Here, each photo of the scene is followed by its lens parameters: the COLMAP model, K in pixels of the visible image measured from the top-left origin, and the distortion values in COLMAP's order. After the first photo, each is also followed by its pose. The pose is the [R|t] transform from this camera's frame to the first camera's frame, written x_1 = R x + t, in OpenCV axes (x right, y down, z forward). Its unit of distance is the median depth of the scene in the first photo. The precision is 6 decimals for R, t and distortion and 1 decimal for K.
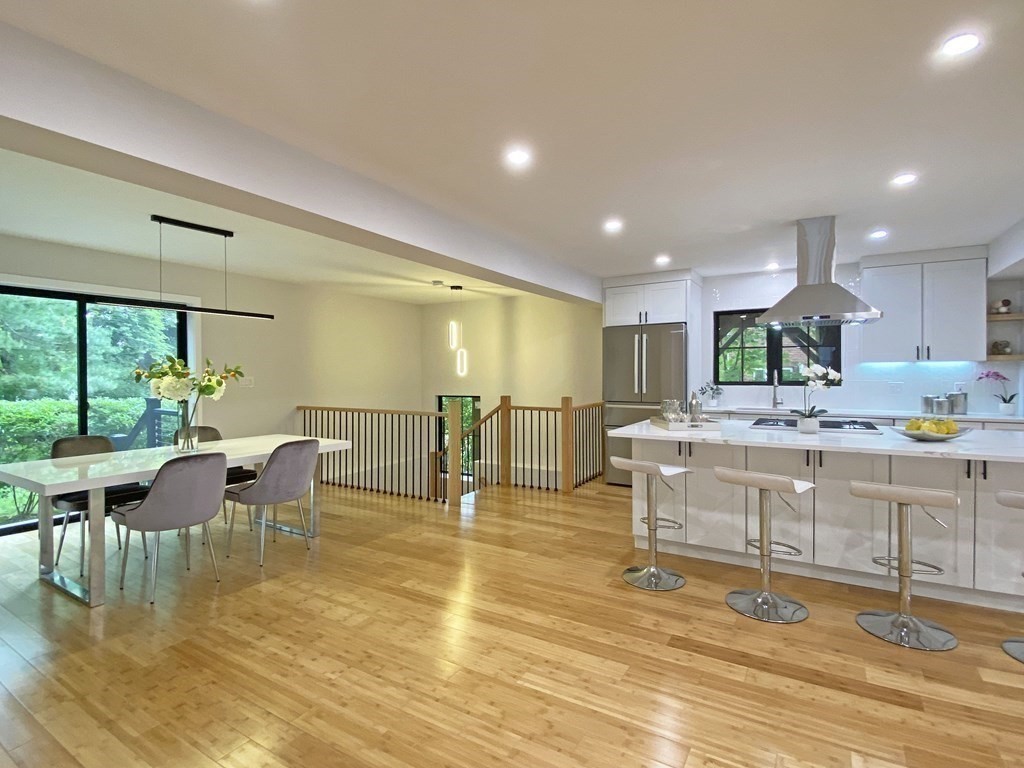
lens RADIAL K [[514.2, 0, 495.6], [0, 514.2, 377.2], [0, 0, 1]] dist [0.000908, -0.010623]
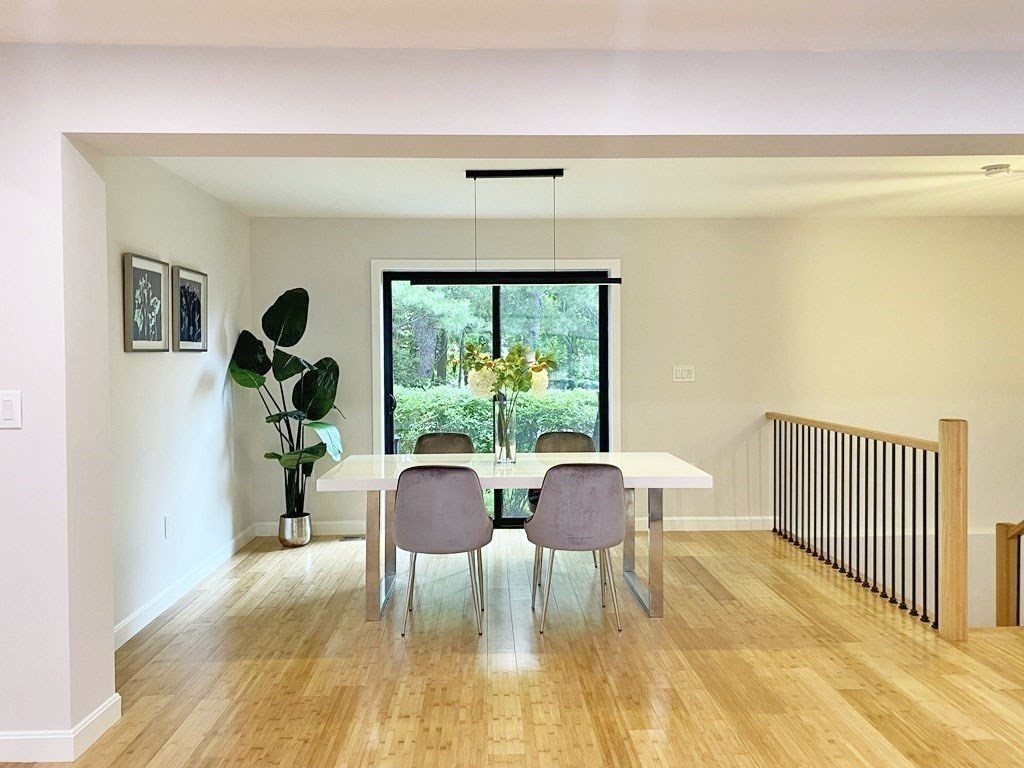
lens RADIAL K [[785.6, 0, 496.1], [0, 785.6, 376.5], [0, 0, 1]] dist [0.048175, -0.008980]
pose [[0.551575, 0.016910, -0.833954, 0.424520], [-0.000187, 0.999797, 0.020149, -0.012561], [0.834125, -0.010958, 0.551466, 0.345159]]
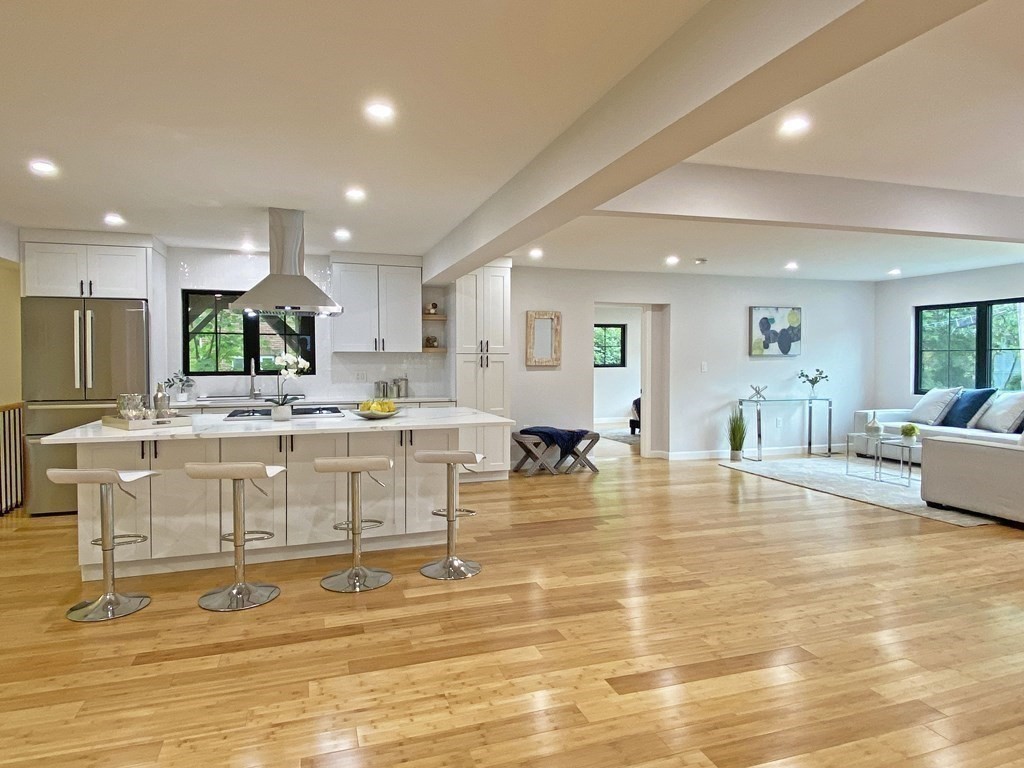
lens RADIAL K [[627.8, 0, 533.0], [0, 627.8, 373.3], [0, 0, 1]] dist [0.001826, -0.015242]
pose [[0.616302, -0.011307, 0.787428, -0.059281], [0.004112, 0.999929, 0.011140, 0.002940], [-0.787499, -0.003628, 0.616305, -0.151406]]
